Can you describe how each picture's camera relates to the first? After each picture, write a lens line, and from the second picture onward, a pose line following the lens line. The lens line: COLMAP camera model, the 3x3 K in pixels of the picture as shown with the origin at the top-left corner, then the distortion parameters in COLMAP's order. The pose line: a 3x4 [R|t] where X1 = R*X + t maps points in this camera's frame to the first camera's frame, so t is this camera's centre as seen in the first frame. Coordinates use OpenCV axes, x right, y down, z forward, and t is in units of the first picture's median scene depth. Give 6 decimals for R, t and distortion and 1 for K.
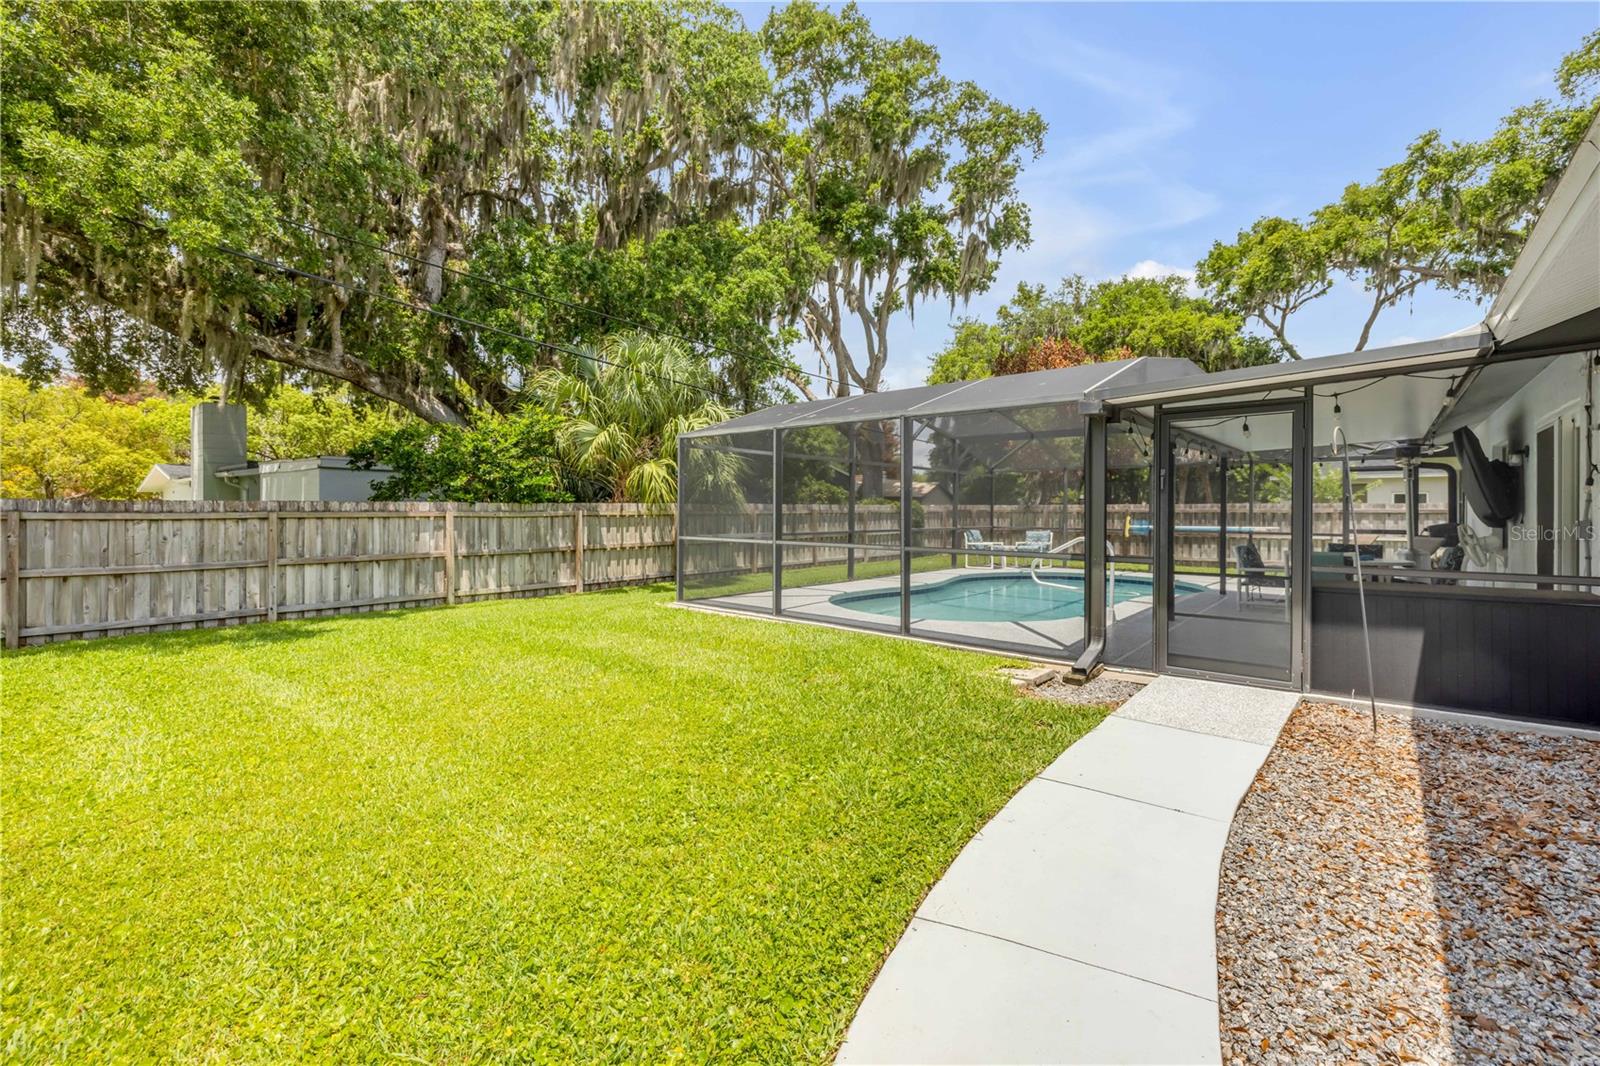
lens RADIAL K [[668.5, 0, 794.2], [0, 668.5, 526.2], [0, 0, 1]] dist [-0.001792, 0.000198]
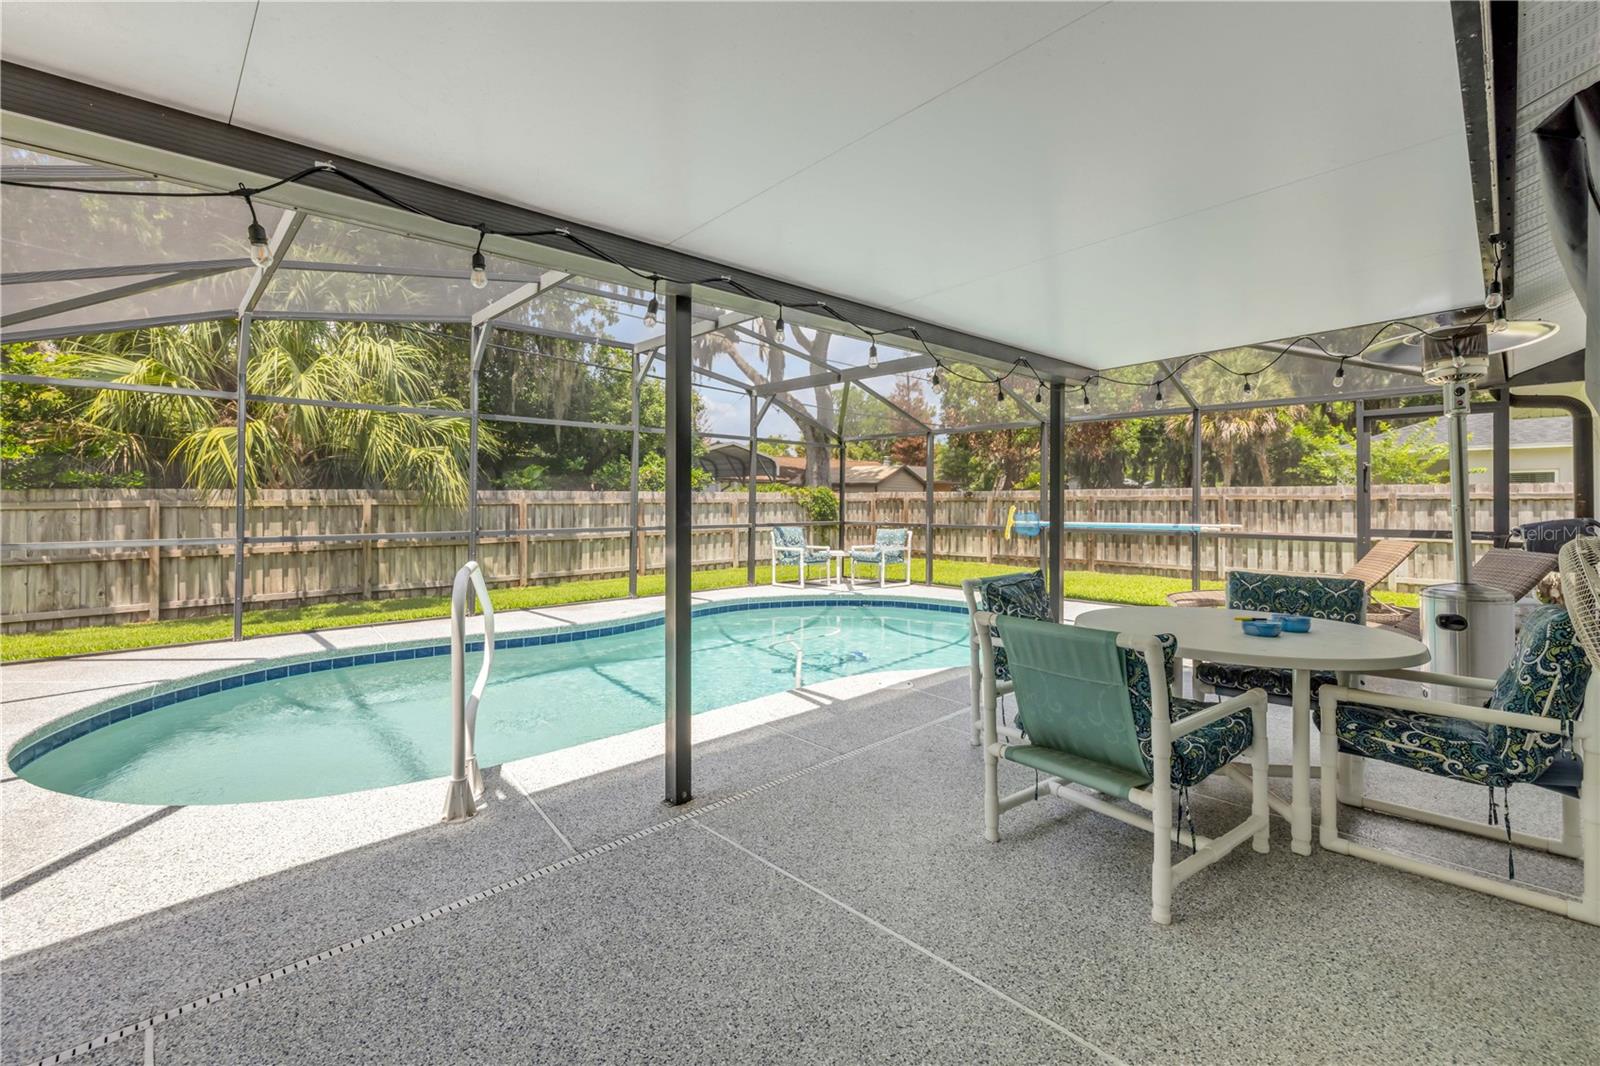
lens RADIAL K [[647.9, 0, 810.4], [0, 647.9, 498.3], [0, 0, 1]] dist [-0.015942, -0.000109]
pose [[0.995797, -0.001765, -0.091574, 0.378870], [-0.000198, 0.999771, -0.021417, -0.010751], [0.091590, 0.021345, 0.995568, 0.396954]]
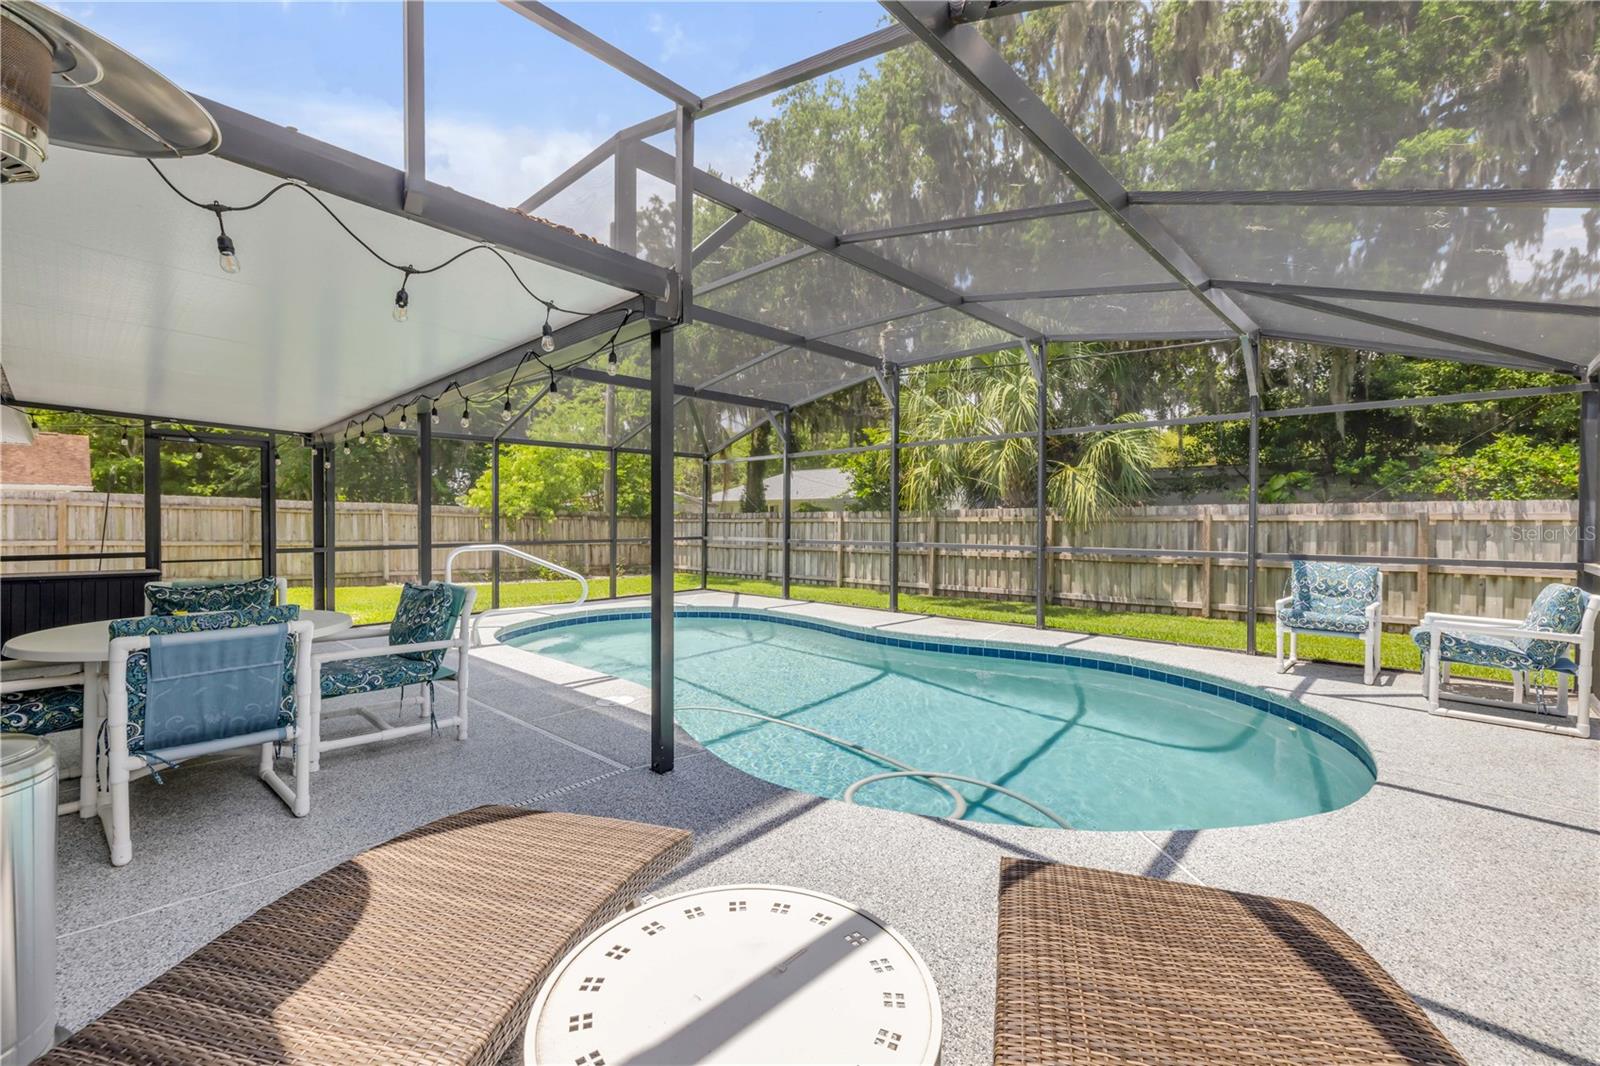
lens RADIAL K [[674.2, 0, 794.3], [0, 674.2, 514.3], [0, 0, 1]] dist [-0.000734, 0.000042]
pose [[-0.053572, -0.005012, -0.998551, 0.694517], [-0.013922, 0.999894, -0.004272, -0.018929], [0.998467, 0.013673, -0.053636, 0.799819]]
